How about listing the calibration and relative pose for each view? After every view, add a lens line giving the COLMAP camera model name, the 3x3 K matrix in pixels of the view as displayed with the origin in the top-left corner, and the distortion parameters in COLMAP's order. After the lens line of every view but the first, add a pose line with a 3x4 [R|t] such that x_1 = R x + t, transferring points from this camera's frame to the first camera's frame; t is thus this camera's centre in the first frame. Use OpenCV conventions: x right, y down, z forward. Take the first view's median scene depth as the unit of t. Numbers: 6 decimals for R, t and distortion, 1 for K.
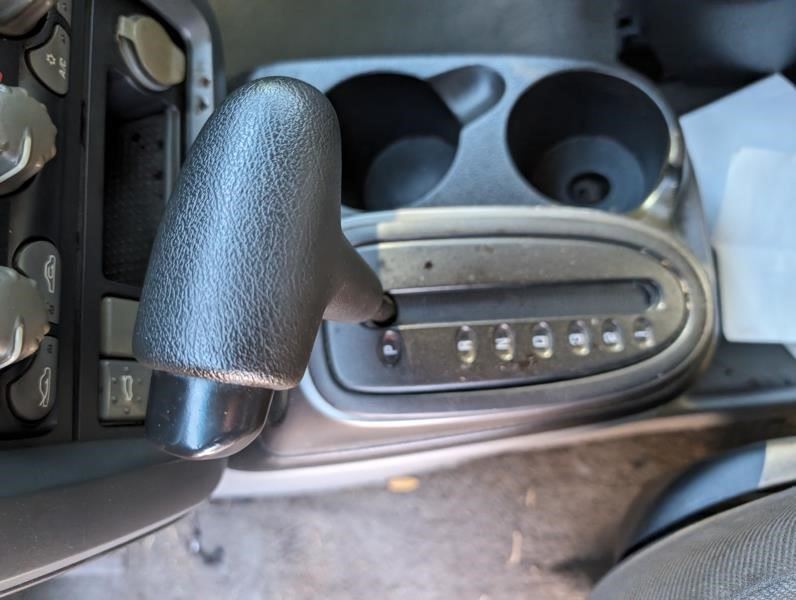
lens RADIAL K [[599.6, 0, 398.0], [0, 599.6, 300.0], [0, 0, 1]] dist [-0.036906, 0.001080]
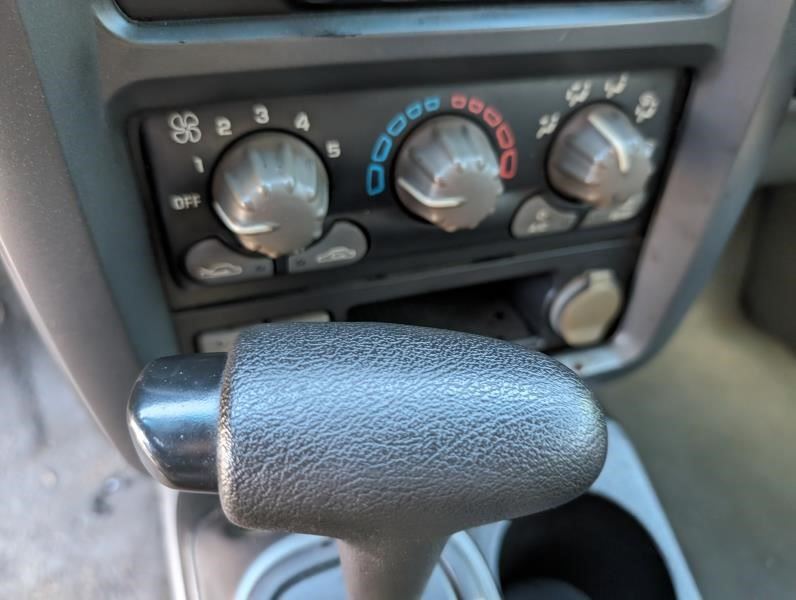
lens RADIAL K [[633.9, 0, 398.0], [0, 633.9, 300.0], [0, 0, 1]] dist [0.045862, -0.100542]
pose [[0.223121, 0.847084, -0.482355, 0.035290], [-0.974437, 0.207150, -0.086956, -0.061894], [0.026261, 0.489426, 0.871649, 0.166598]]
